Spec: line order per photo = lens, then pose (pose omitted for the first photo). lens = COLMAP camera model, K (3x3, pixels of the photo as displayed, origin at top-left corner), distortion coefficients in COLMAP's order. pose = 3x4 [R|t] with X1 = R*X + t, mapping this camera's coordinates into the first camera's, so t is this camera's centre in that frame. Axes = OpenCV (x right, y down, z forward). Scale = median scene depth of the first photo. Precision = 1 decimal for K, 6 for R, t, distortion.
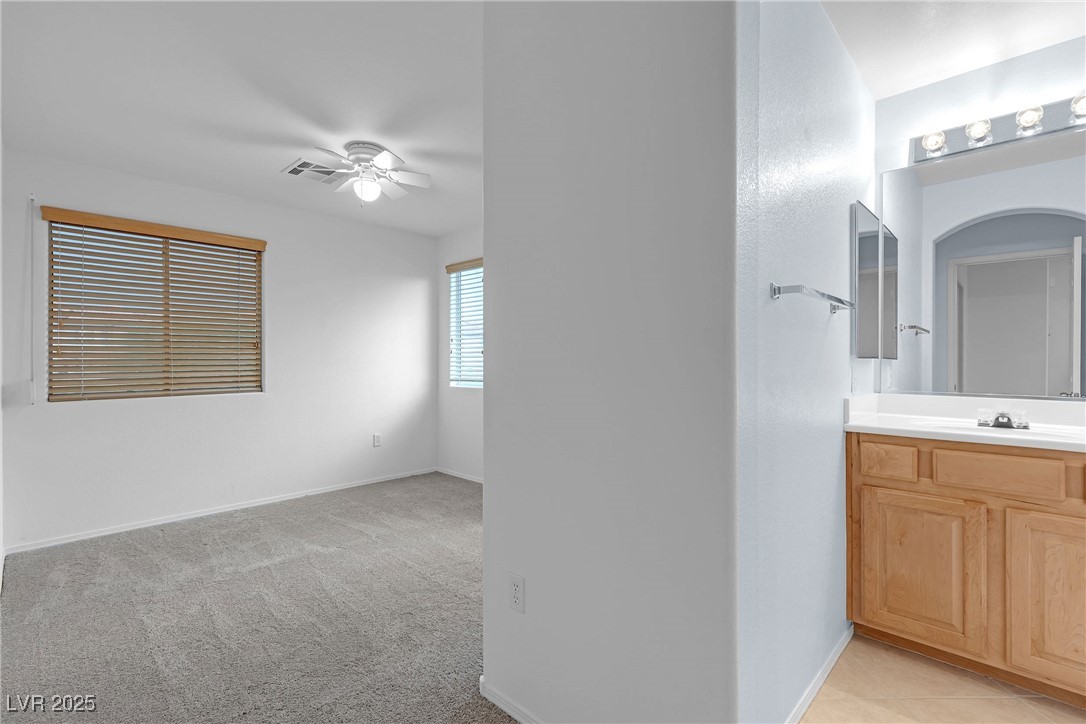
lens RADIAL K [[495.3, 0, 542.9], [0, 495.3, 362.3], [0, 0, 1]] dist [0.000052, 0.000870]
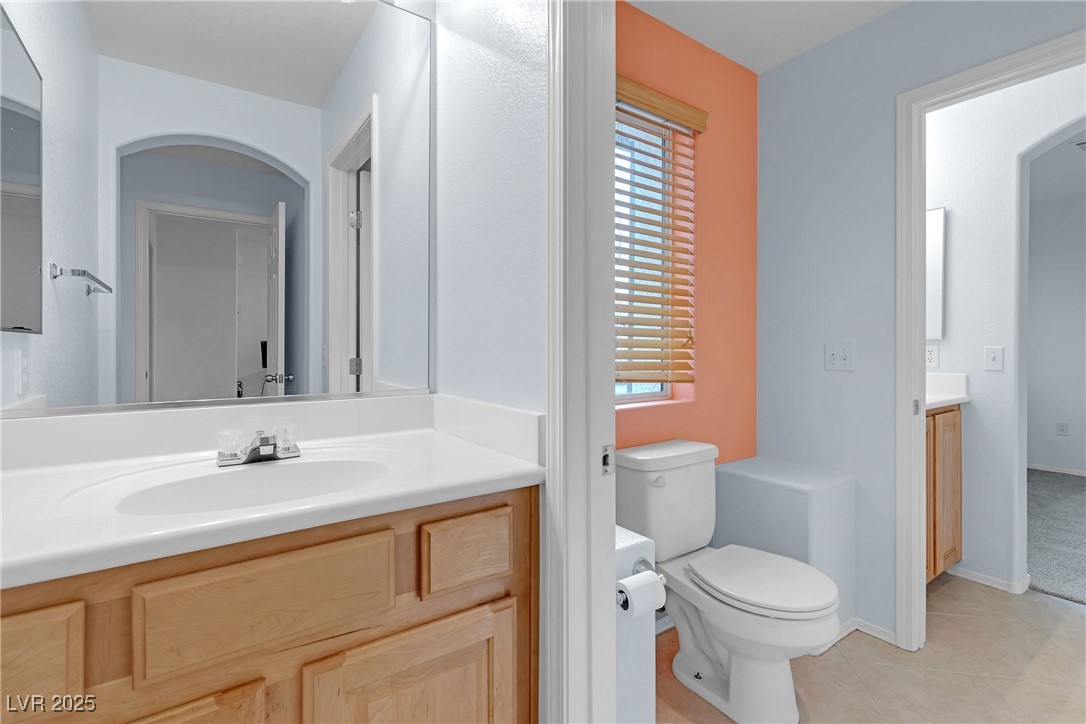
lens RADIAL K [[495.3, 0, 546.1], [0, 495.3, 343.1], [0, 0, 1]] dist [0.000052, 0.000870]
pose [[0.183063, -0.004639, 0.983090, 0.472110], [0.000758, 0.999989, 0.004577, 0.002064], [-0.983101, -0.000093, 0.183065, 0.615917]]
